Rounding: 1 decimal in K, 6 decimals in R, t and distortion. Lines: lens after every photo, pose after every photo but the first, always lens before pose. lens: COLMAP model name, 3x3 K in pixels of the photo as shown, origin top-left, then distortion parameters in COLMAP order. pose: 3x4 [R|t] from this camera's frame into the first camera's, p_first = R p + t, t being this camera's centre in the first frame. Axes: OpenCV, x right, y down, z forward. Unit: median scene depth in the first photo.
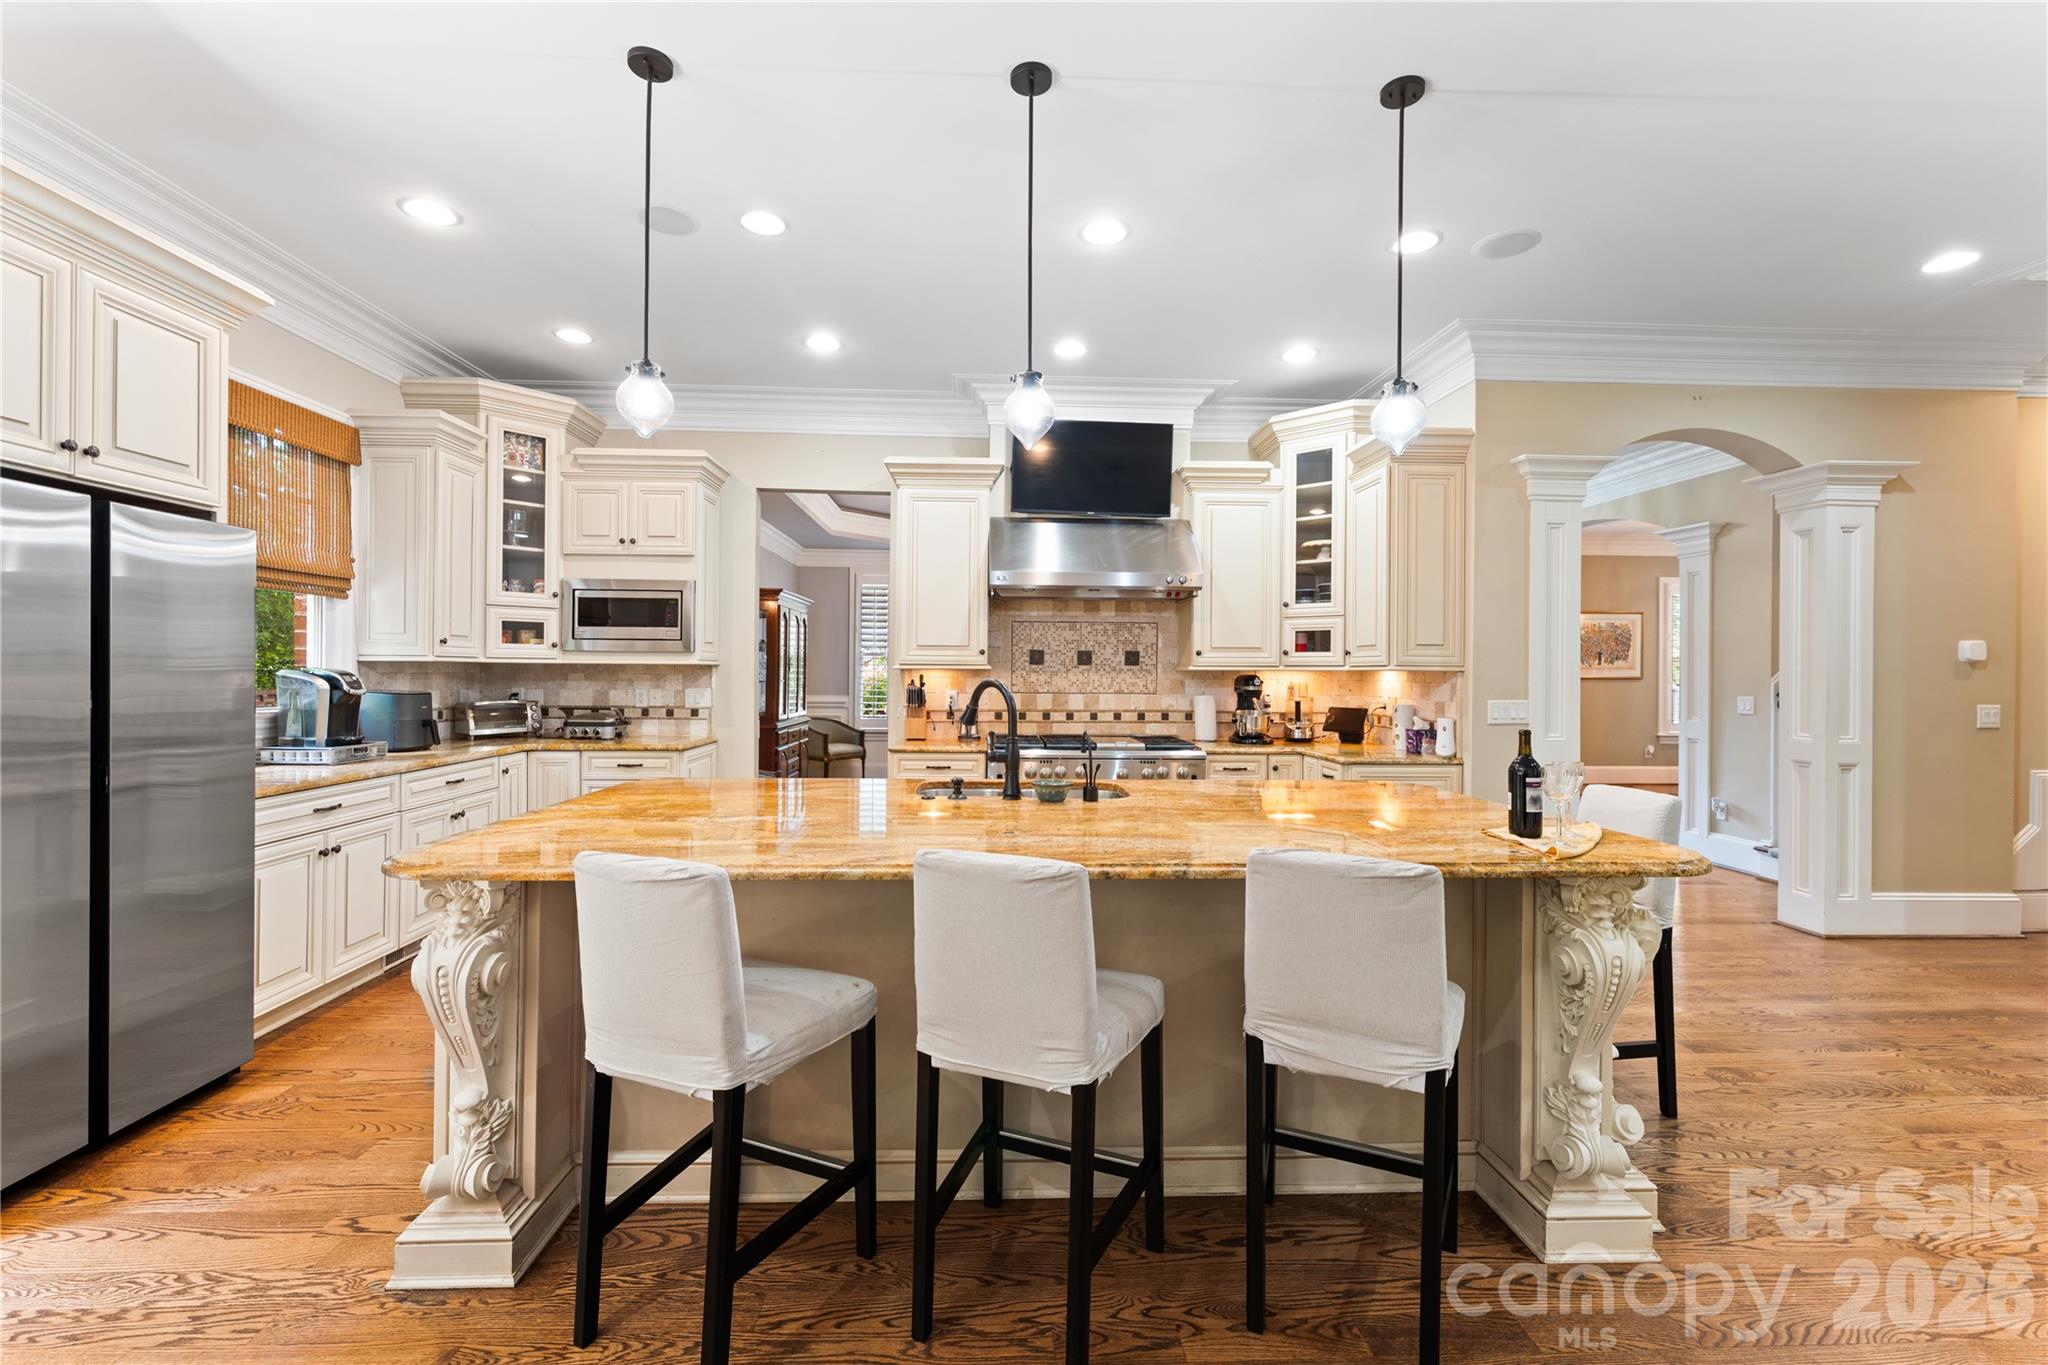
lens RADIAL K [[841.2, 0, 1016.0], [0, 841.2, 679.6], [0, 0, 1]] dist [-0.000082, -0.001695]
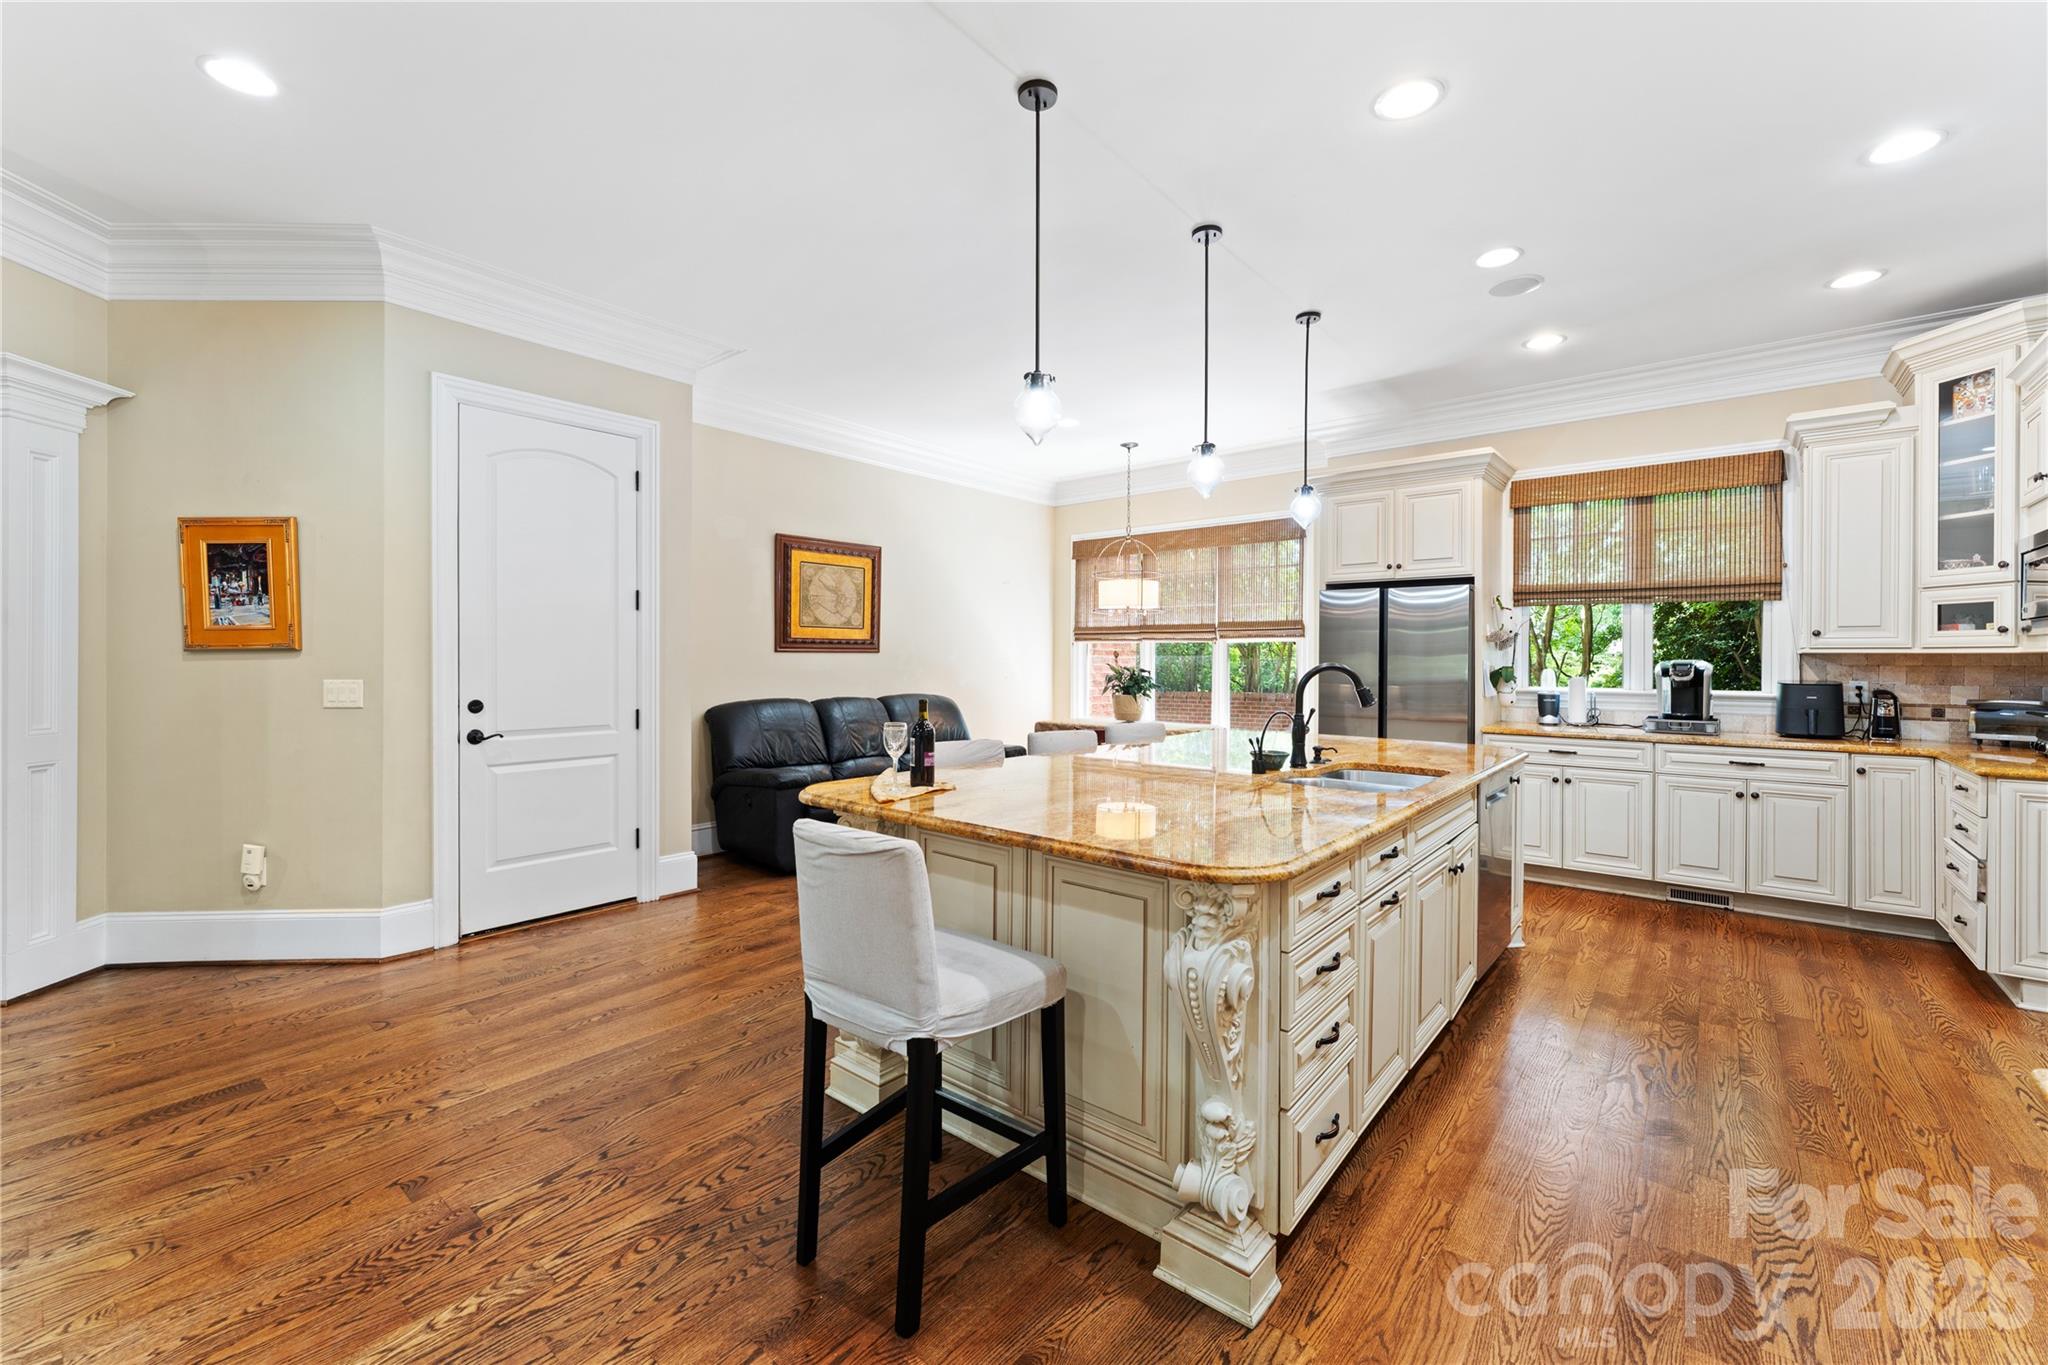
lens RADIAL K [[841.2, 0, 1032.5], [0, 841.2, 665.9], [0, 0, 1]] dist [-0.000082, -0.001695]
pose [[-0.662681, -0.004989, -0.748886, 0.622835], [-0.016367, 0.999835, 0.007823, 0.001238], [0.748723, 0.017441, -0.662653, 0.845282]]
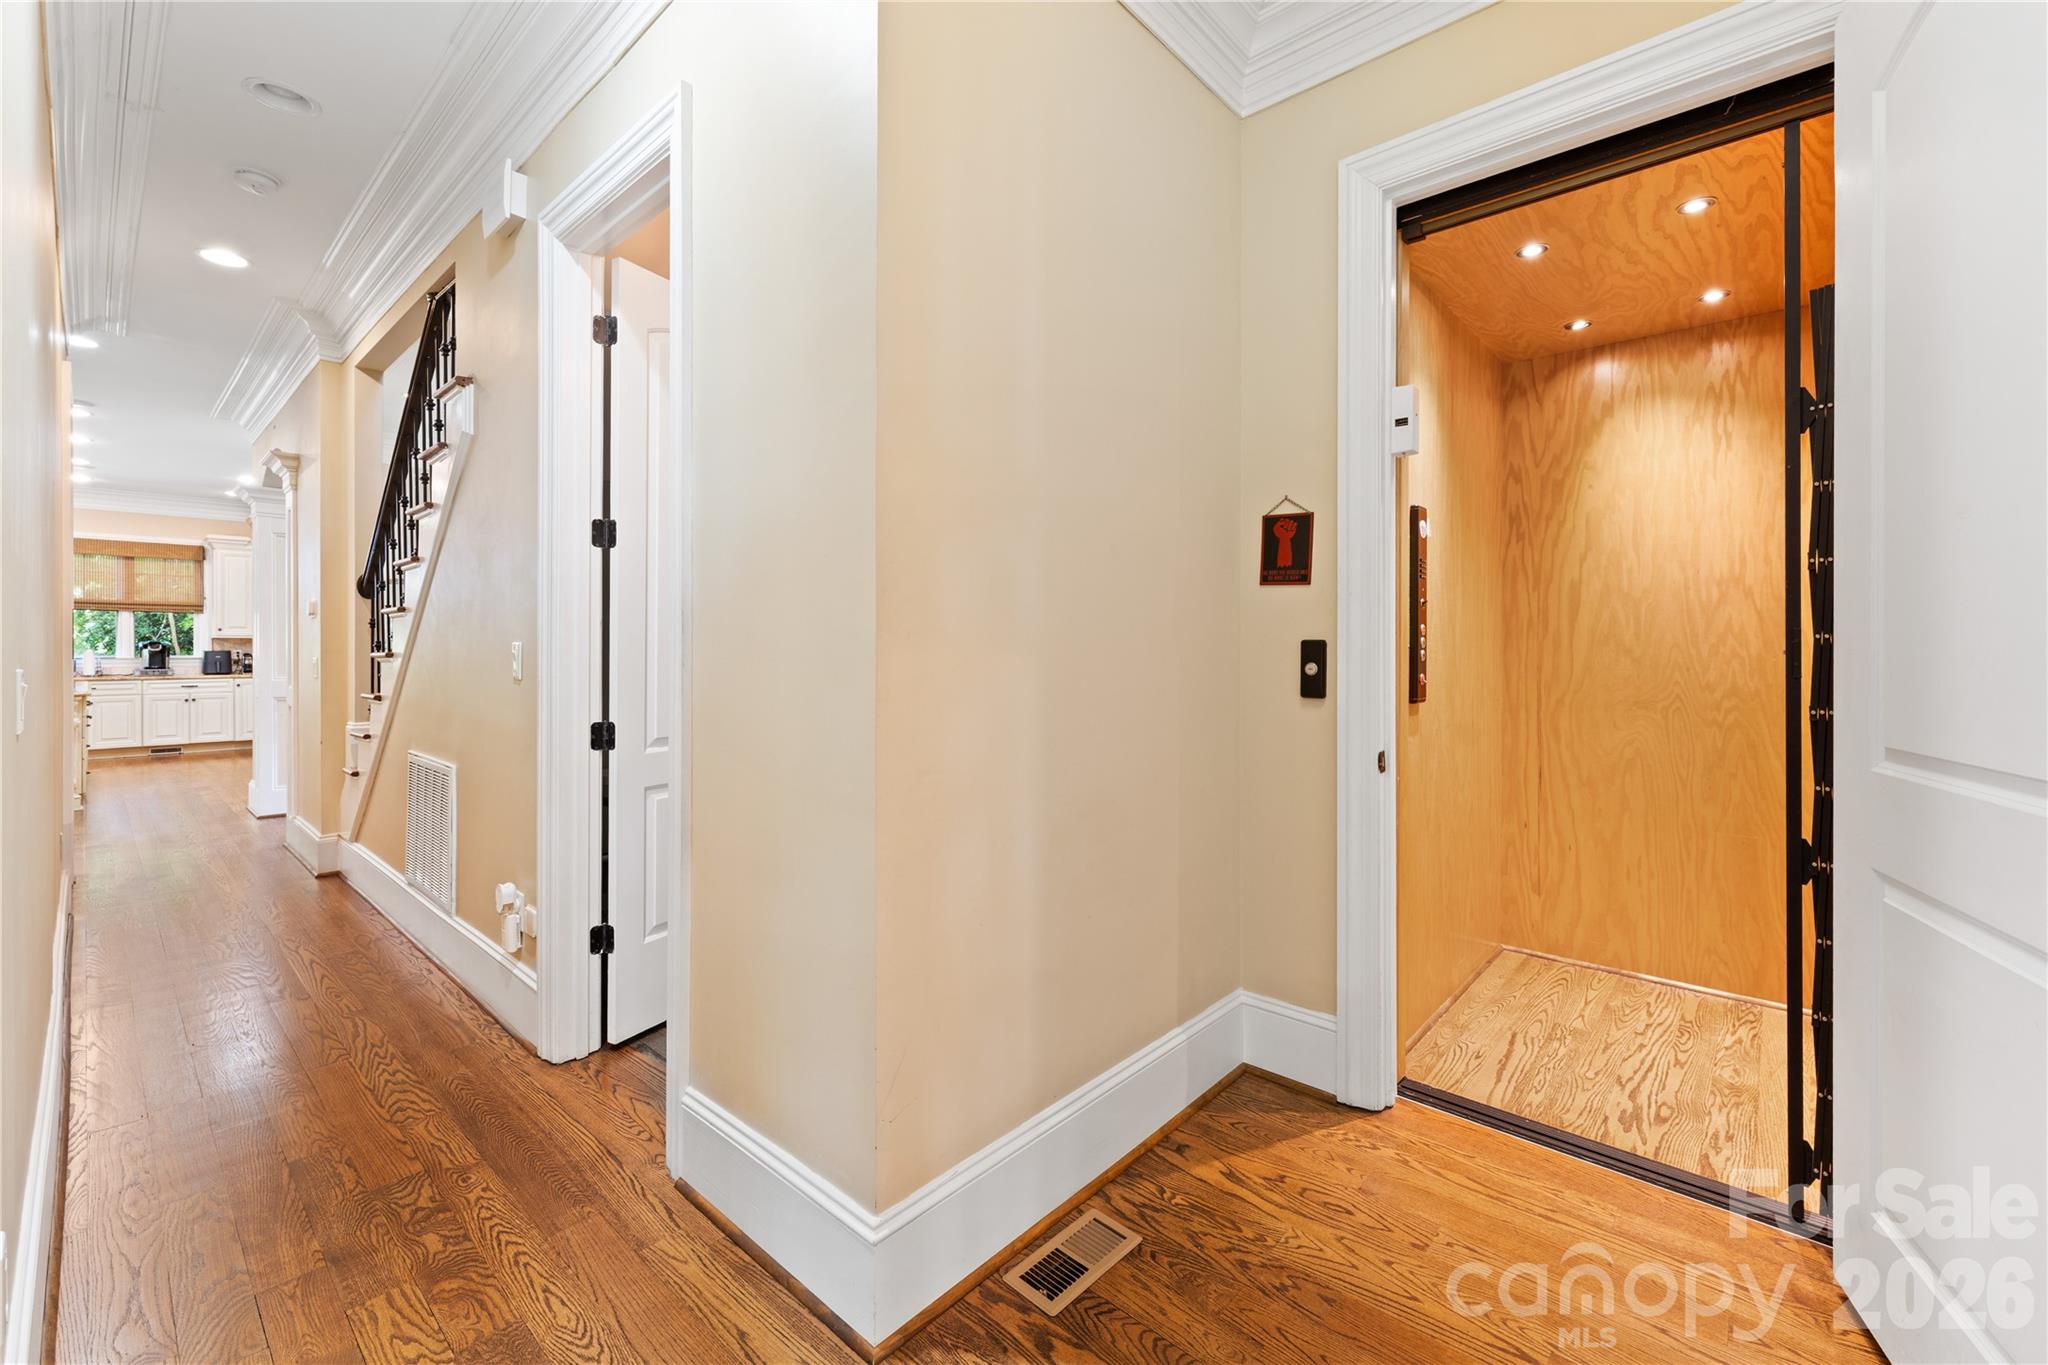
lens RADIAL K [[841.2, 0, 1023.0], [0, 841.2, 645.4], [0, 0, 1]] dist [-0.000082, -0.001695]
pose [[0.714616, -0.006052, -0.699491, 2.319085], [-0.004559, 0.999901, -0.013308, 0.018740], [0.699502, 0.012699, 0.714518, 0.781294]]
